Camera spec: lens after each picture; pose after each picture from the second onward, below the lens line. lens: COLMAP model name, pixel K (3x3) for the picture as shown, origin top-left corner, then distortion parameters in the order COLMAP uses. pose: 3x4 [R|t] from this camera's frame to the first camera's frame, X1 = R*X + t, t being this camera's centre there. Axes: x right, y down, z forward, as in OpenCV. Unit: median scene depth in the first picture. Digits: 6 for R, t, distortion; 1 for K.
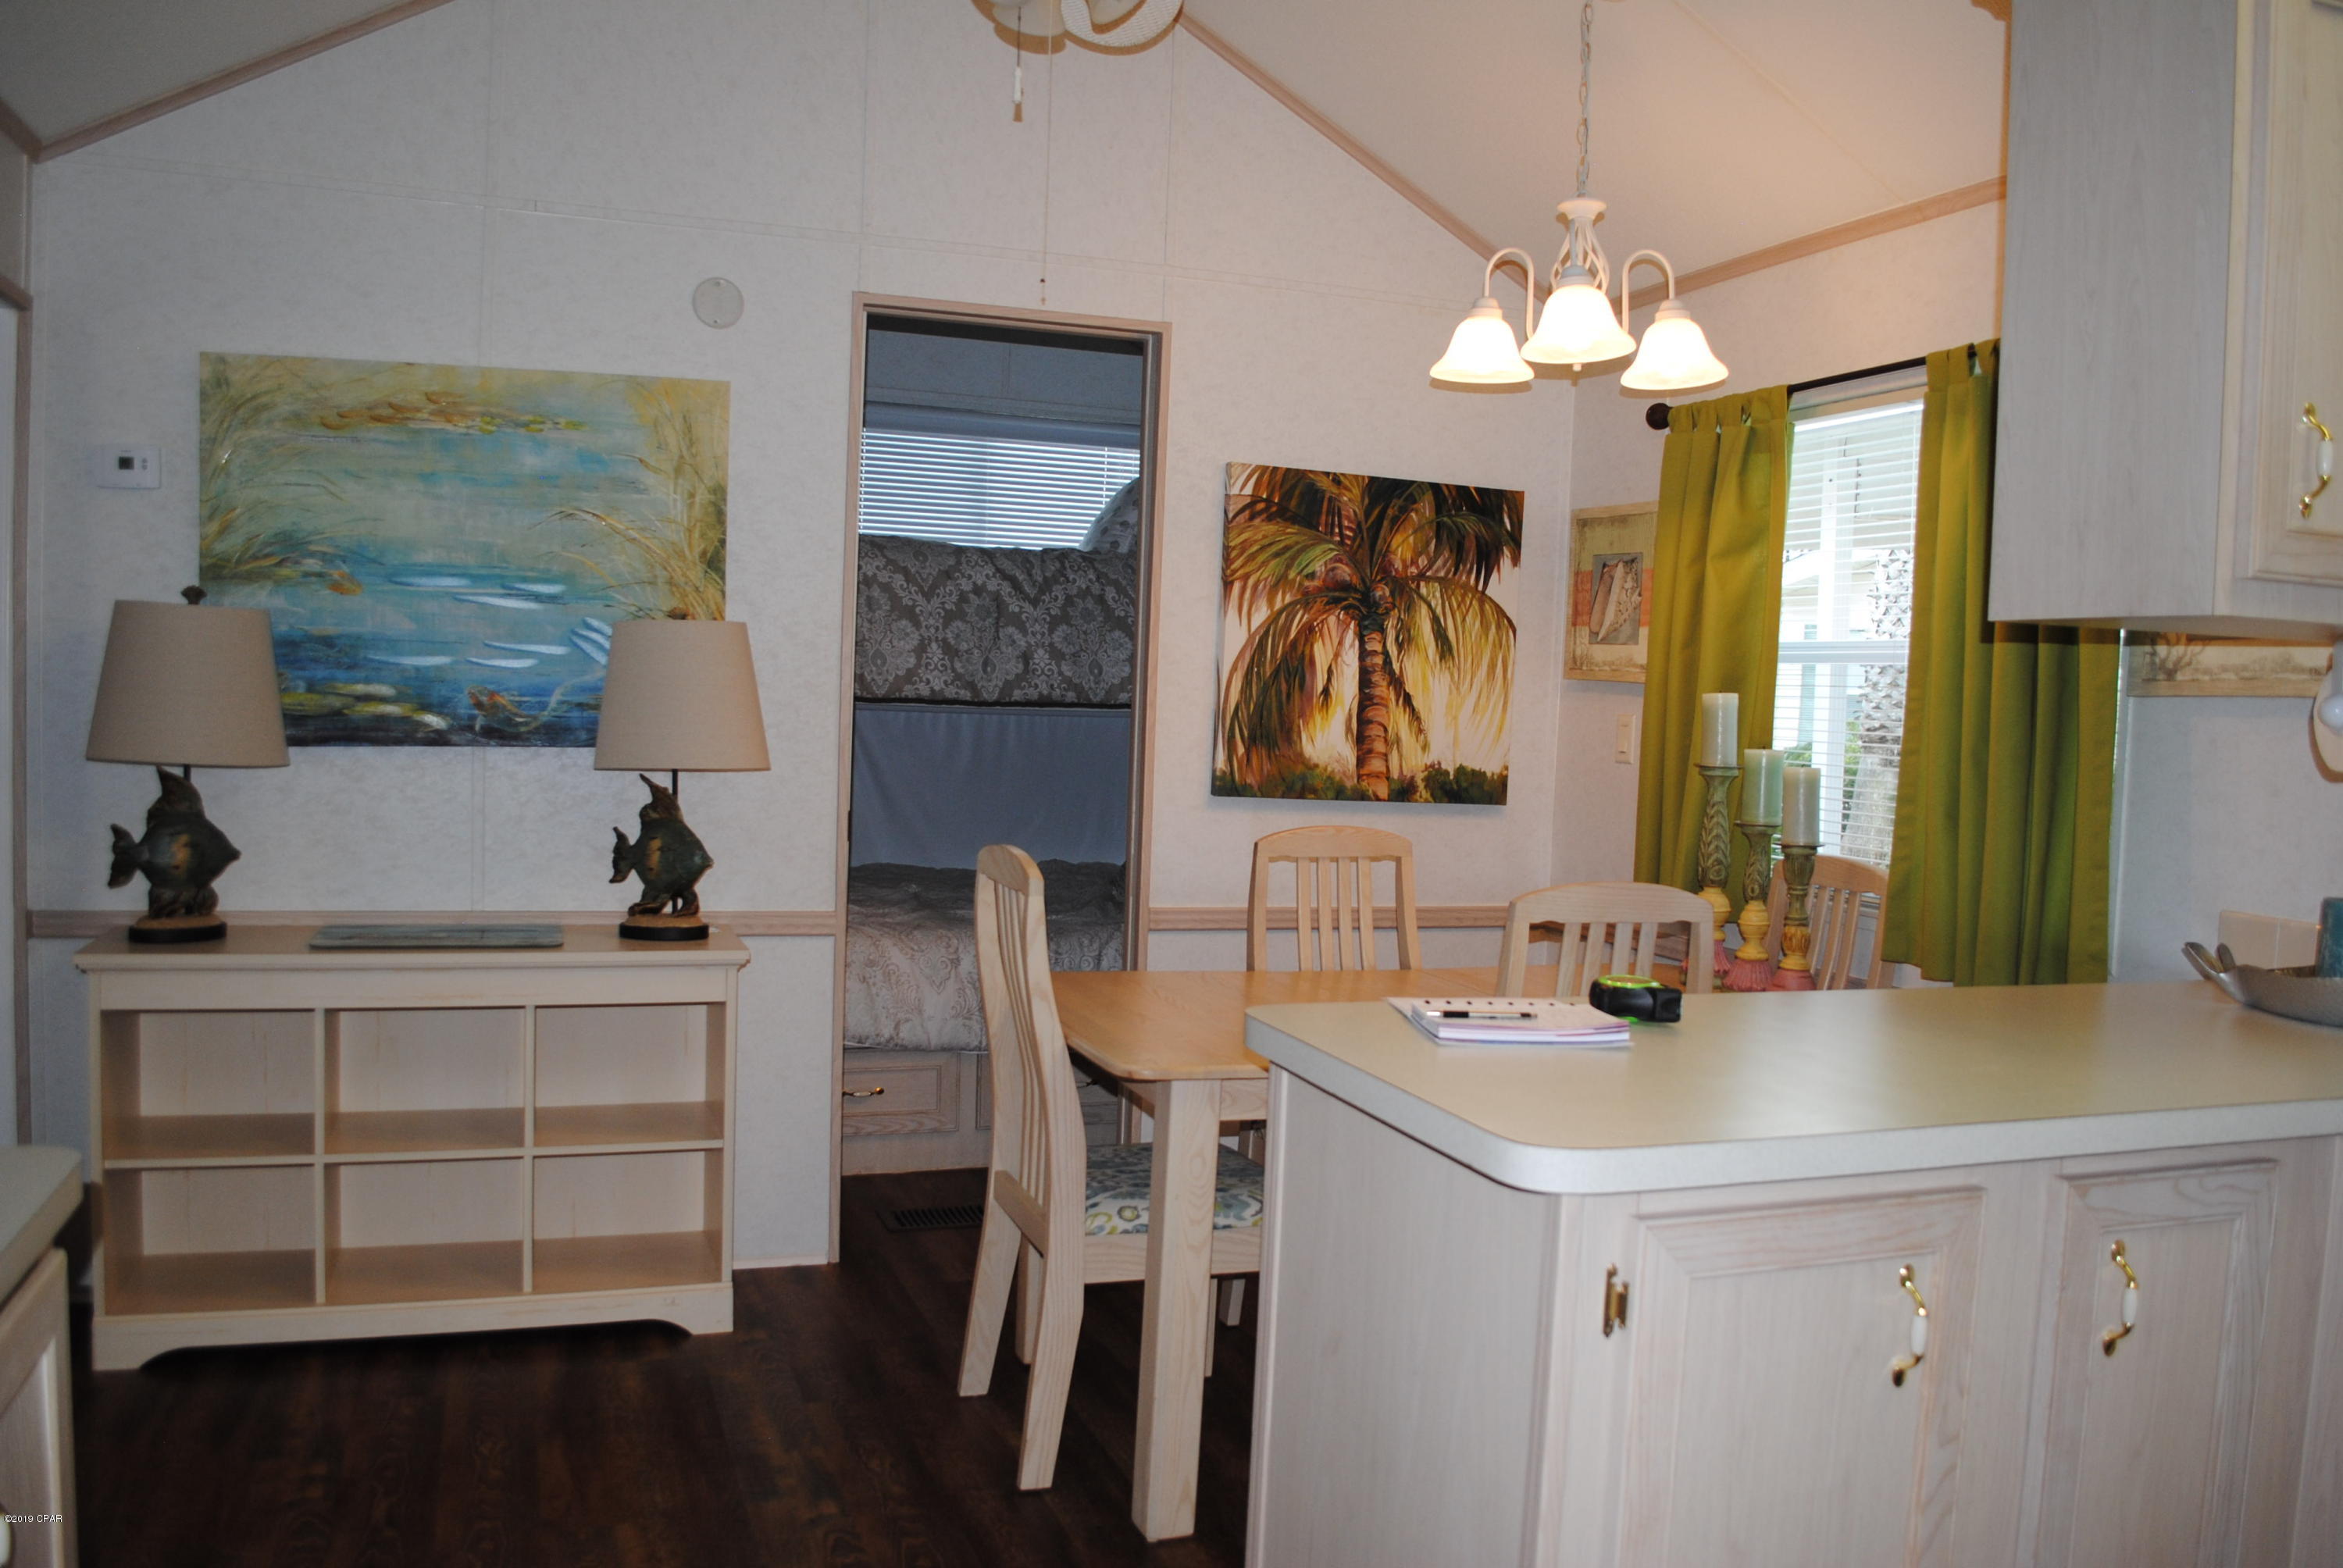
lens RADIAL K [[1870.5, 0, 1172.7], [0, 1870.5, 811.8], [0, 0, 1]] dist [-0.074108, 0.003220]
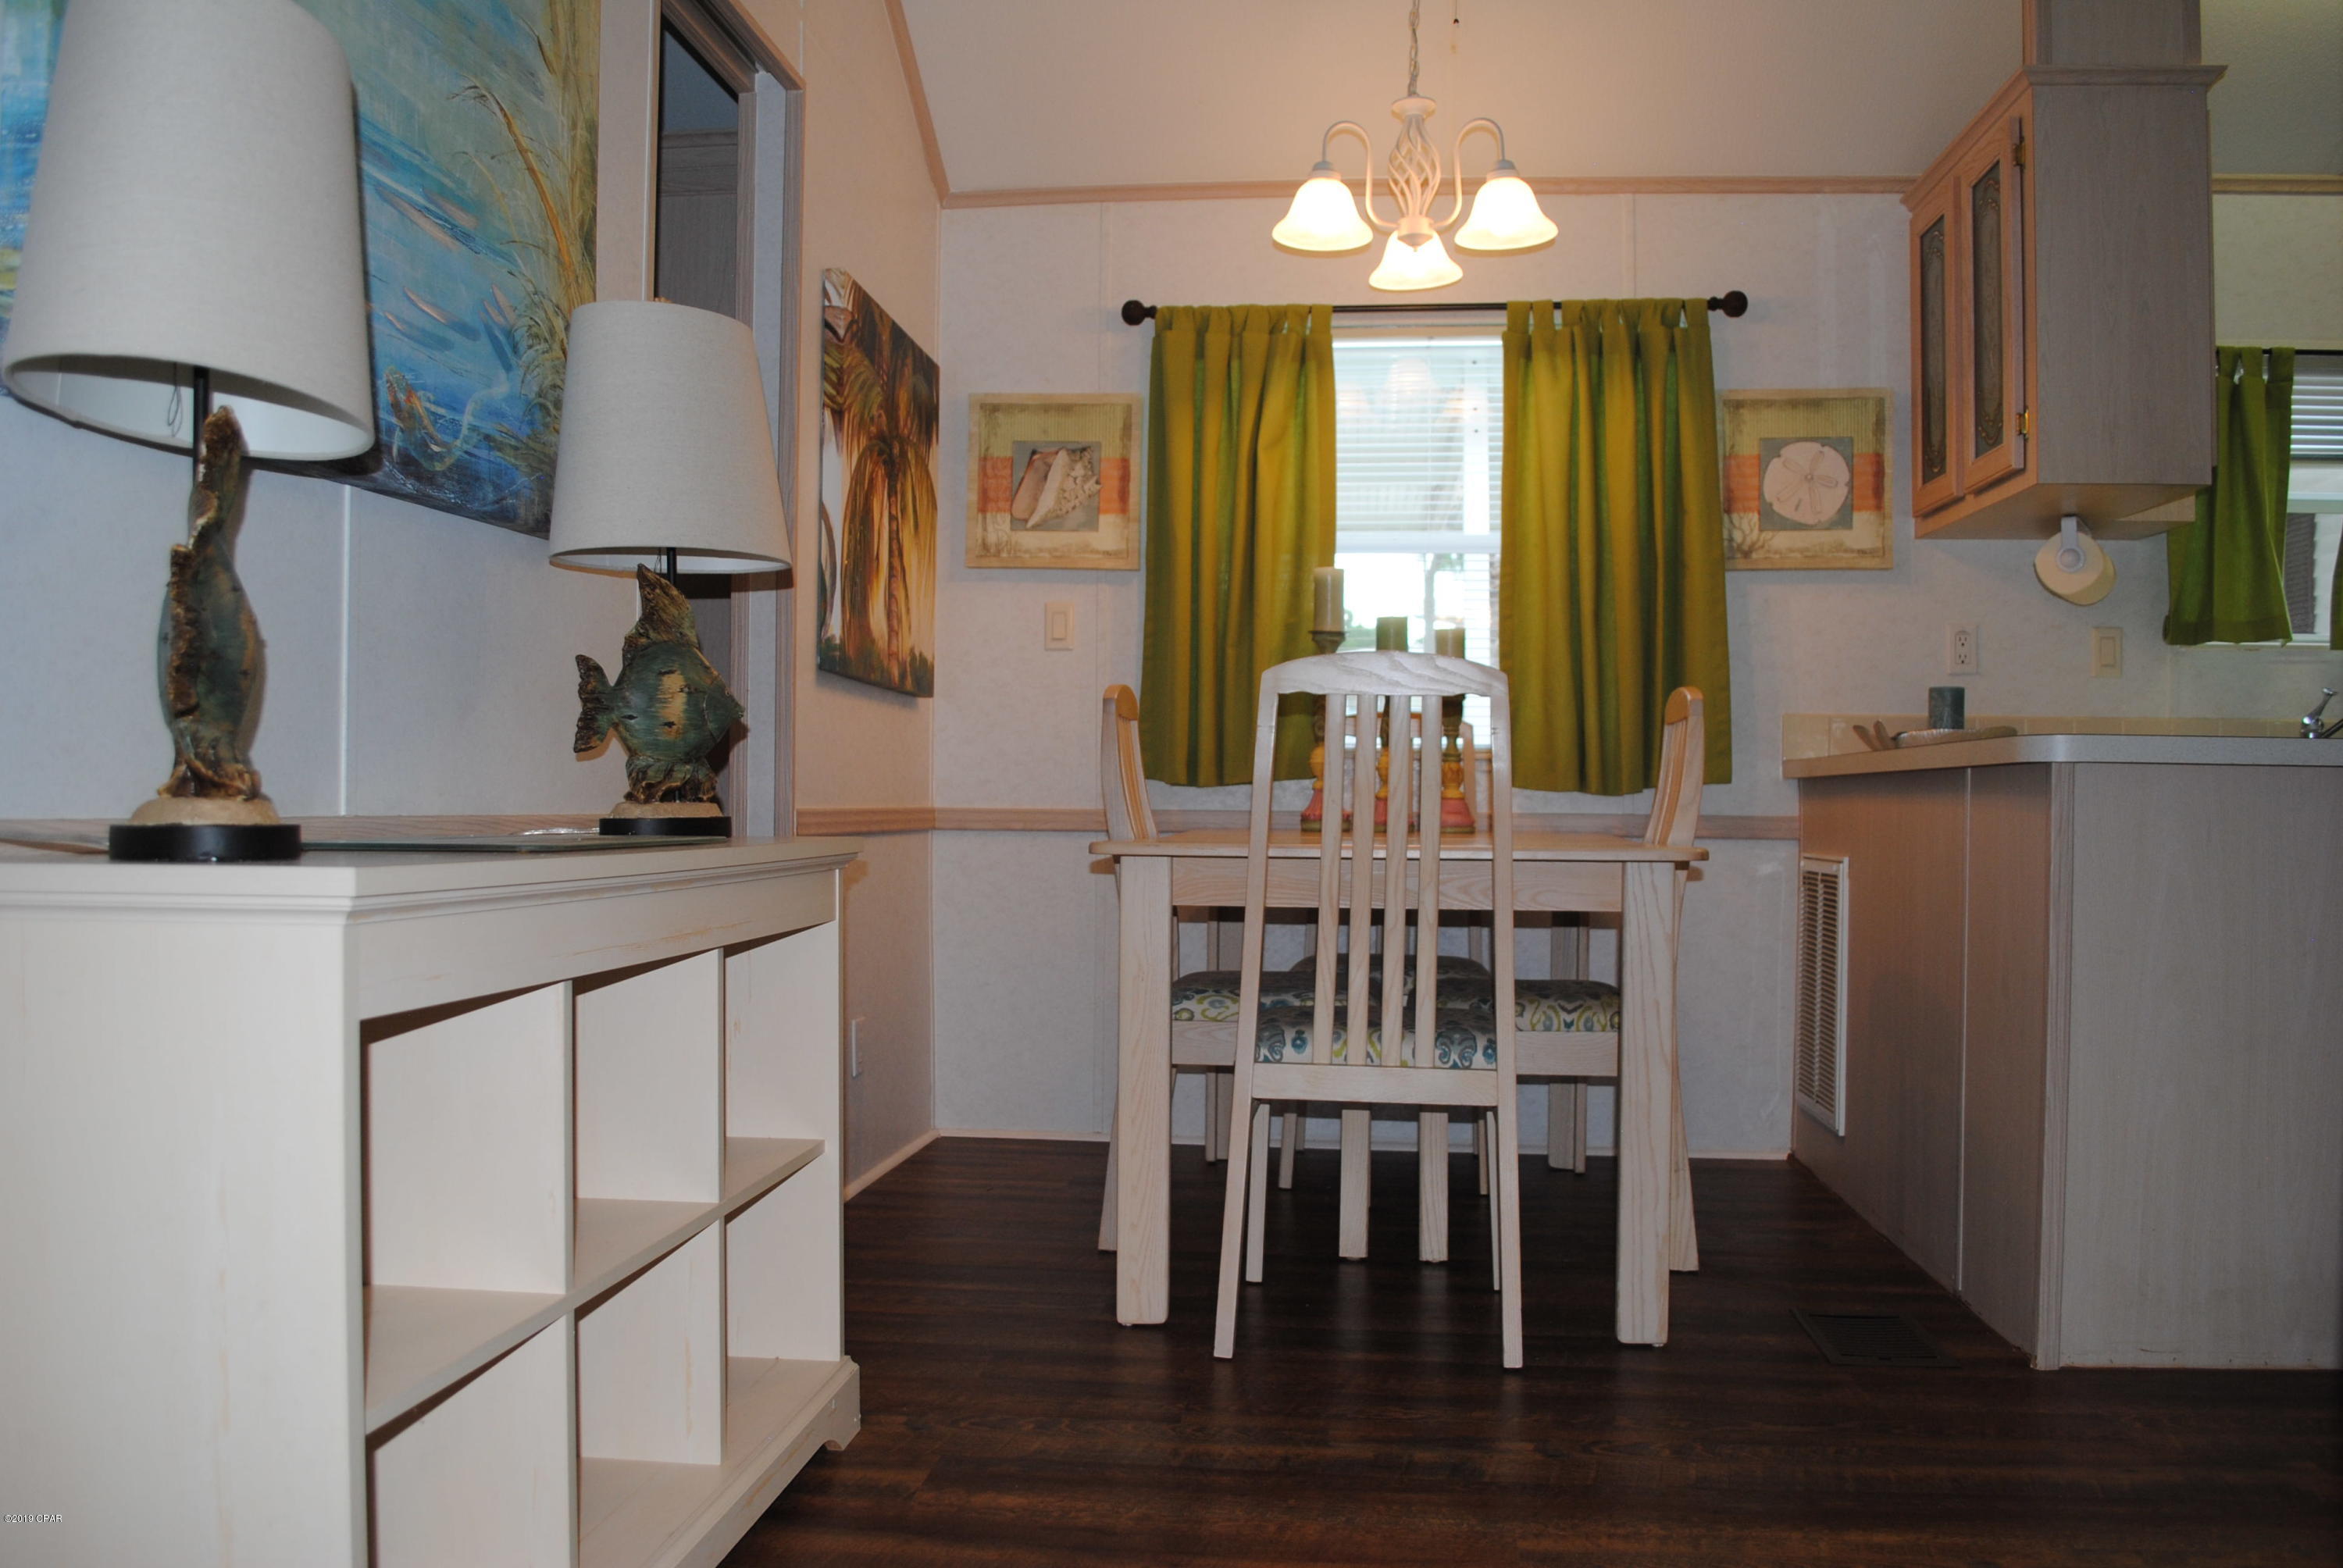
lens RADIAL K [[1870.5, 0, 1172.7], [0, 1870.5, 811.8], [0, 0, 1]] dist [-0.074108, 0.003220]
pose [[0.435195, -0.037688, 0.899547, -0.760428], [0.065786, 0.997784, 0.009977, 0.064926], [-0.897930, 0.054836, 0.436709, 0.600512]]
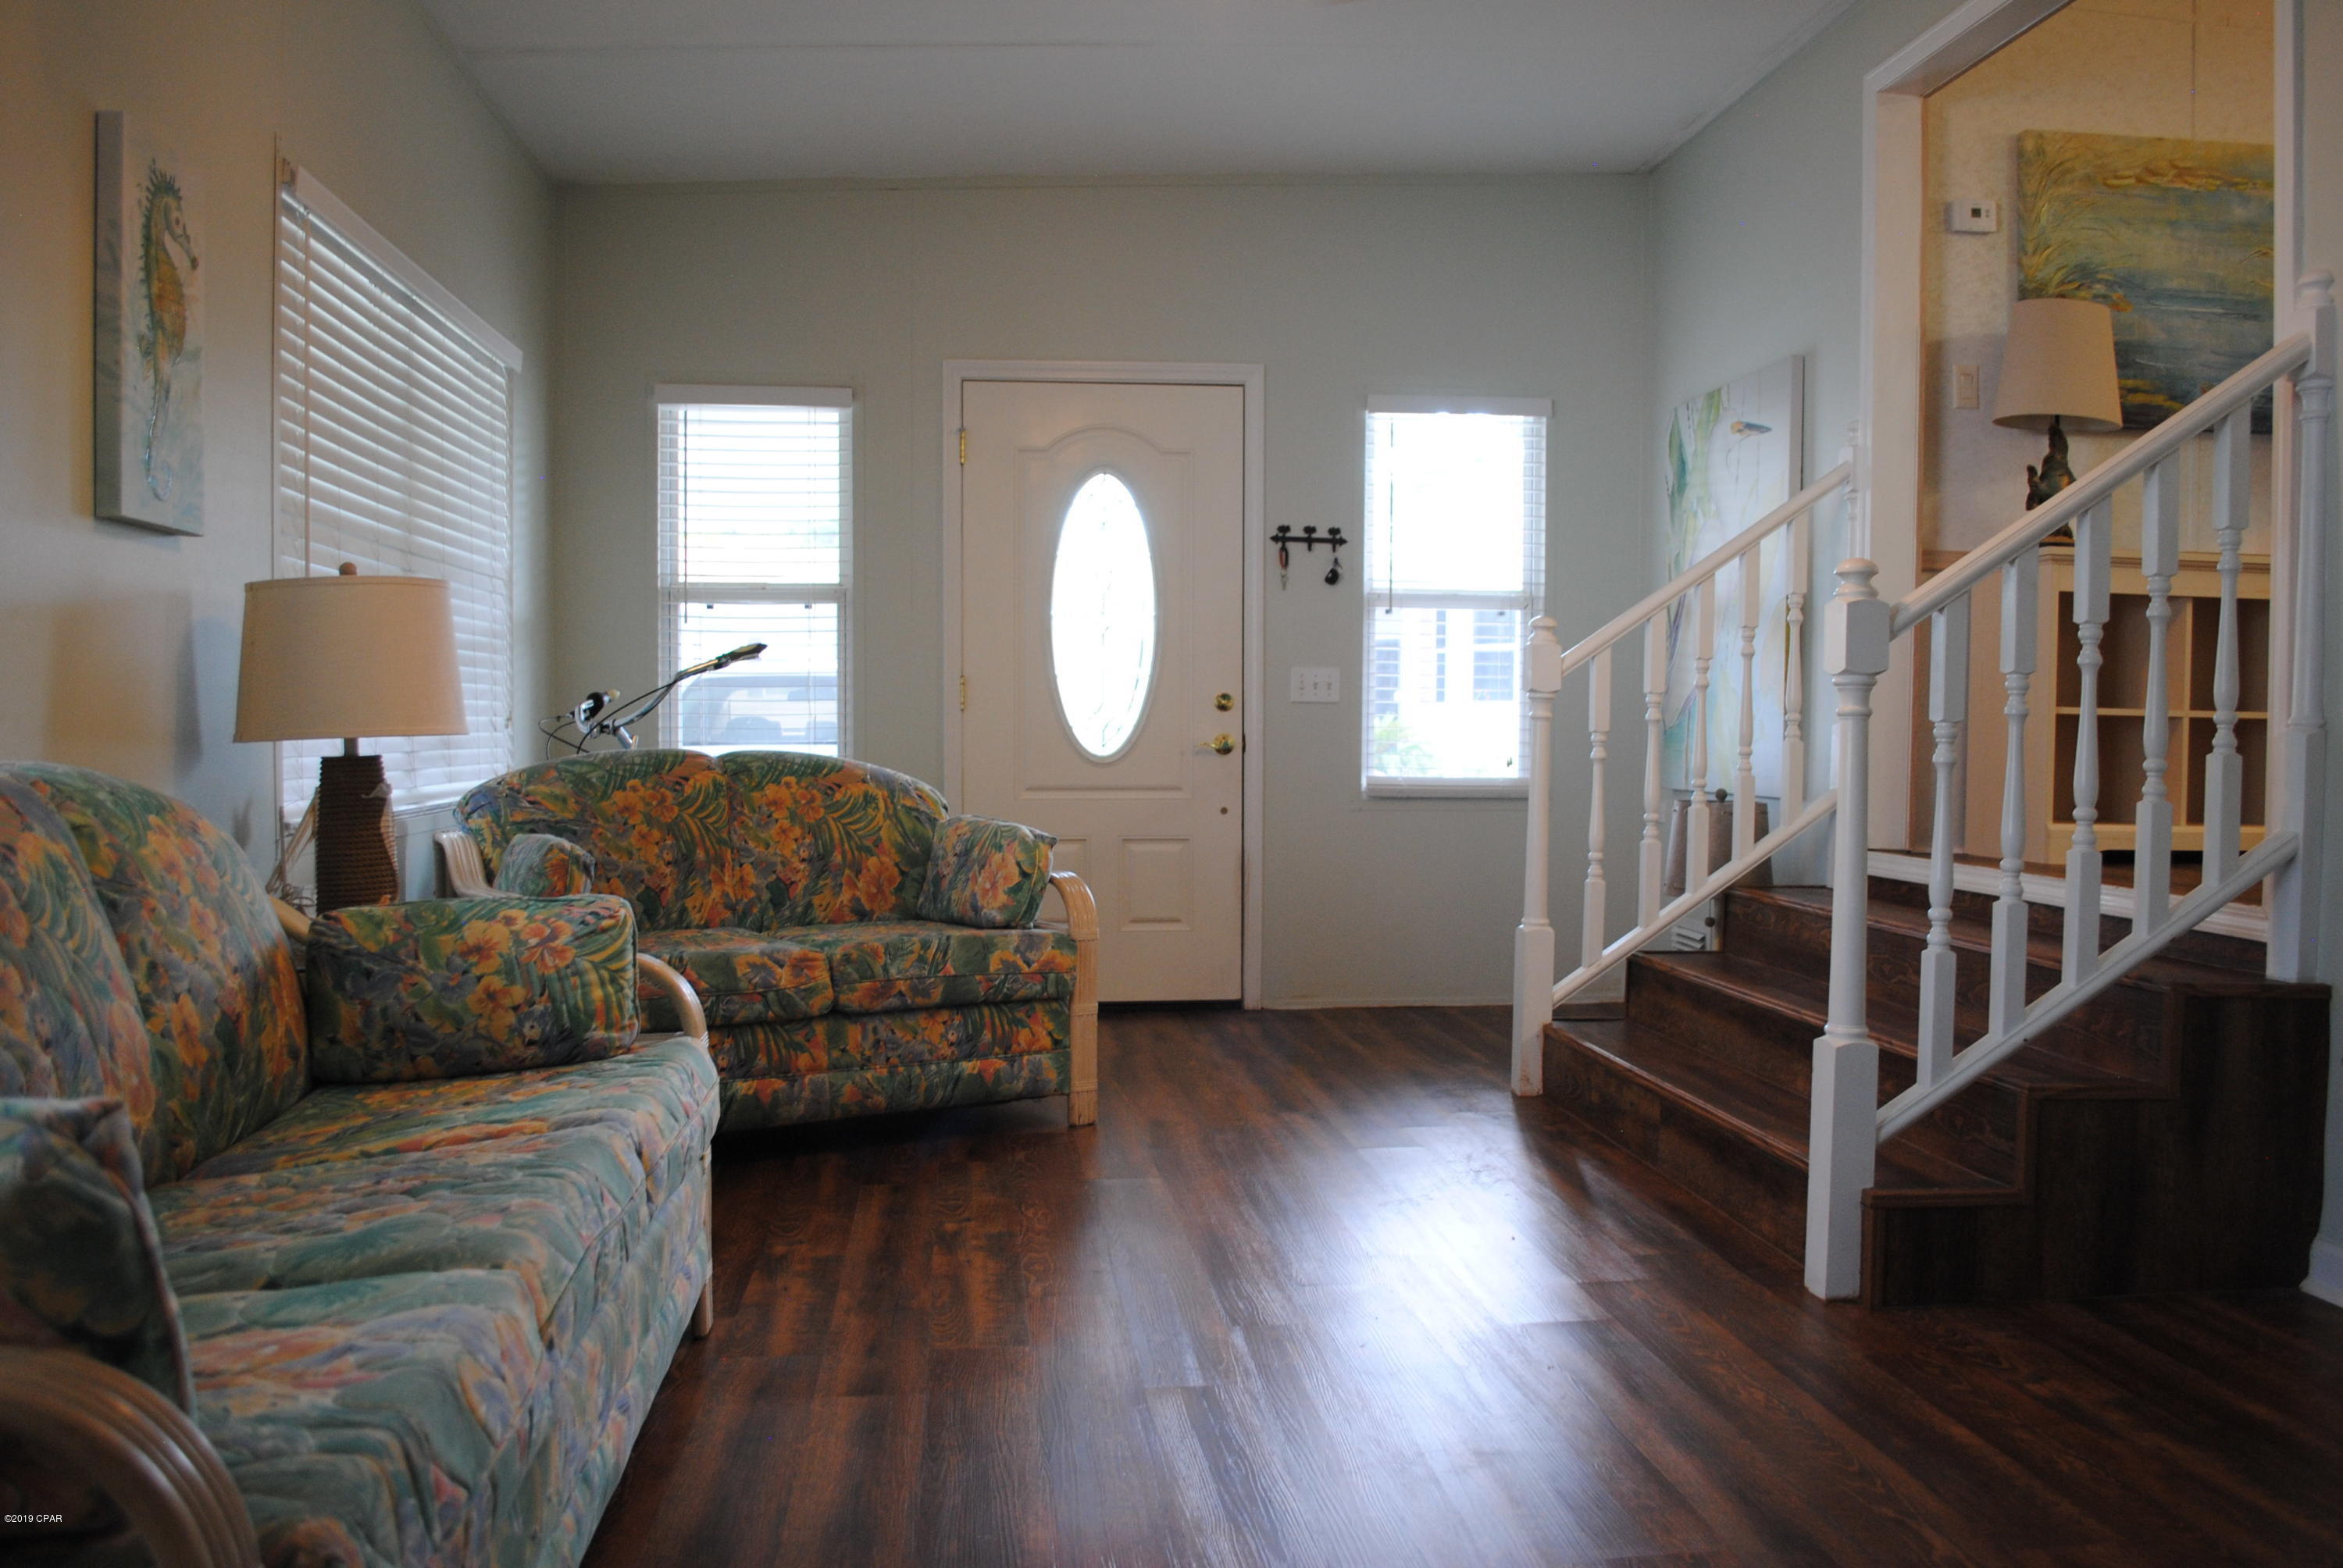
lens RADIAL K [[1870.5, 0, 1172.7], [0, 1870.5, 811.8], [0, 0, 1]] dist [-0.074108, 0.003220]
pose [[0.974018, -0.015892, -0.225913, -0.810838], [0.008774, 0.999434, -0.032476, 0.272742], [0.226302, 0.029650, 0.973606, -0.408700]]
